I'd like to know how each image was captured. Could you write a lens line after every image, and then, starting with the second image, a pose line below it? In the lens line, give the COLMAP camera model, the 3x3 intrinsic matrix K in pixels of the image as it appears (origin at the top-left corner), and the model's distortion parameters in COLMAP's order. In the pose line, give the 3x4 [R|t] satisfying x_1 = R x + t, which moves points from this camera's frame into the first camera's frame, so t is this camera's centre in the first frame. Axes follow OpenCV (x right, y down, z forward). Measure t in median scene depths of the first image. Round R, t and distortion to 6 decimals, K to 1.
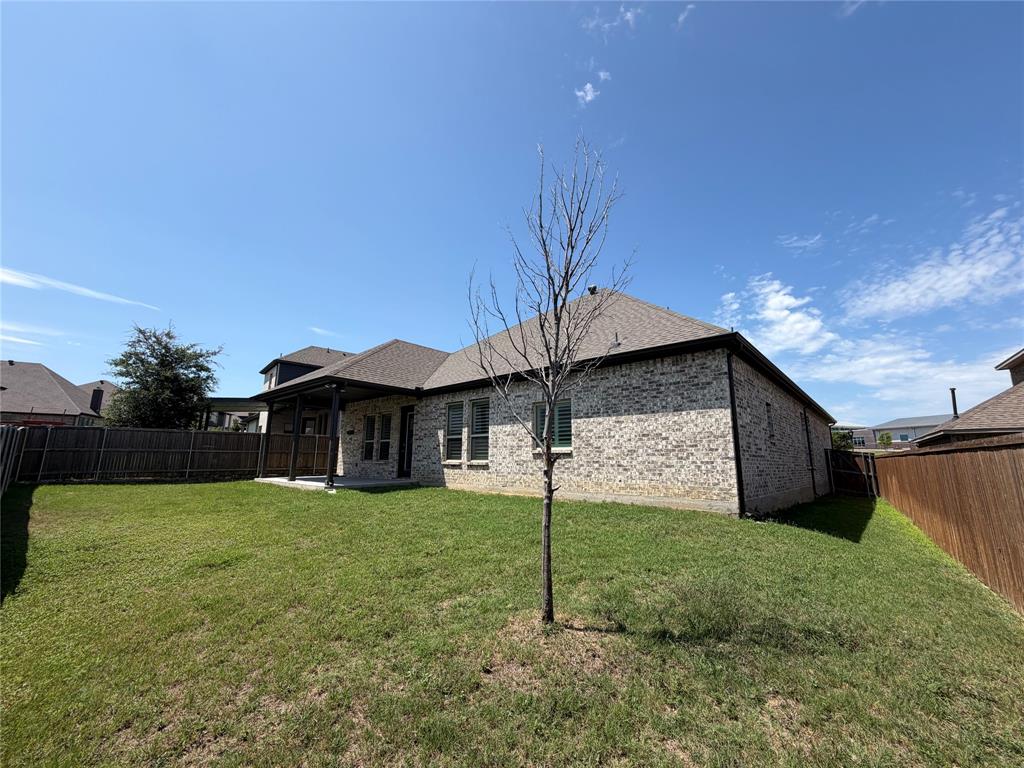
lens RADIAL K [[407.3, 0, 509.1], [0, 407.3, 385.6], [0, 0, 1]] dist [0.000210, -0.000342]
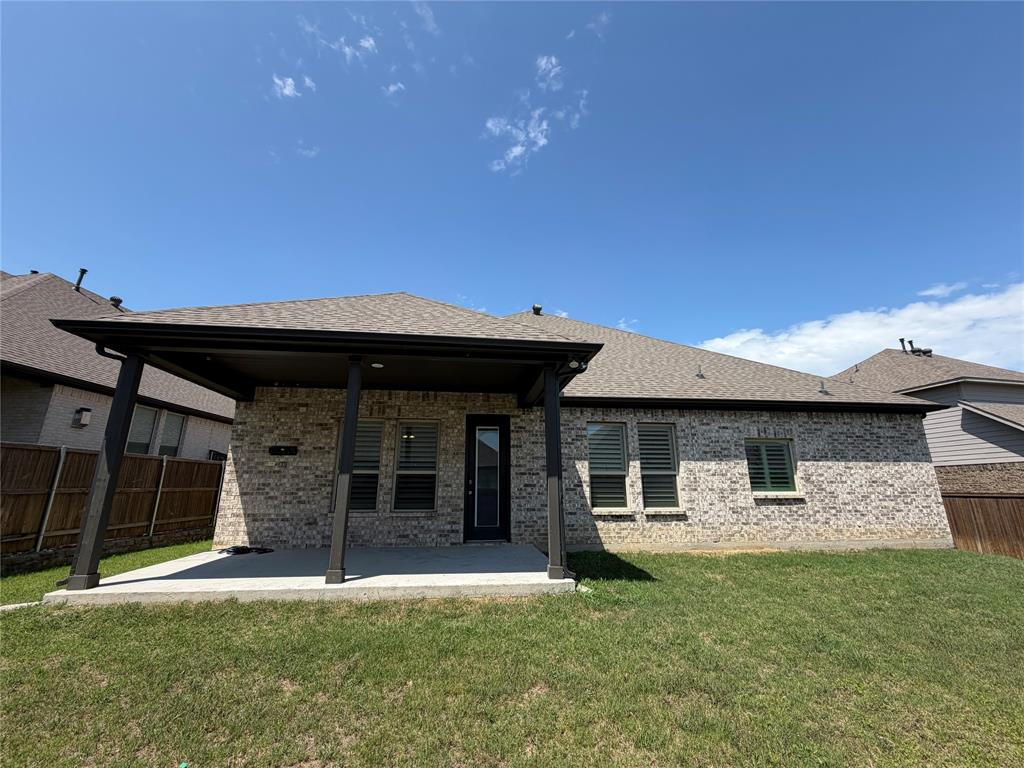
lens RADIAL K [[407.3, 0, 509.1], [0, 407.3, 385.6], [0, 0, 1]] dist [0.000210, -0.000342]
pose [[0.657615, 0.189807, 0.729051, -1.025854], [-0.129497, 0.981816, -0.138806, 0.131538], [-0.742141, -0.003129, 0.670237, 0.890973]]
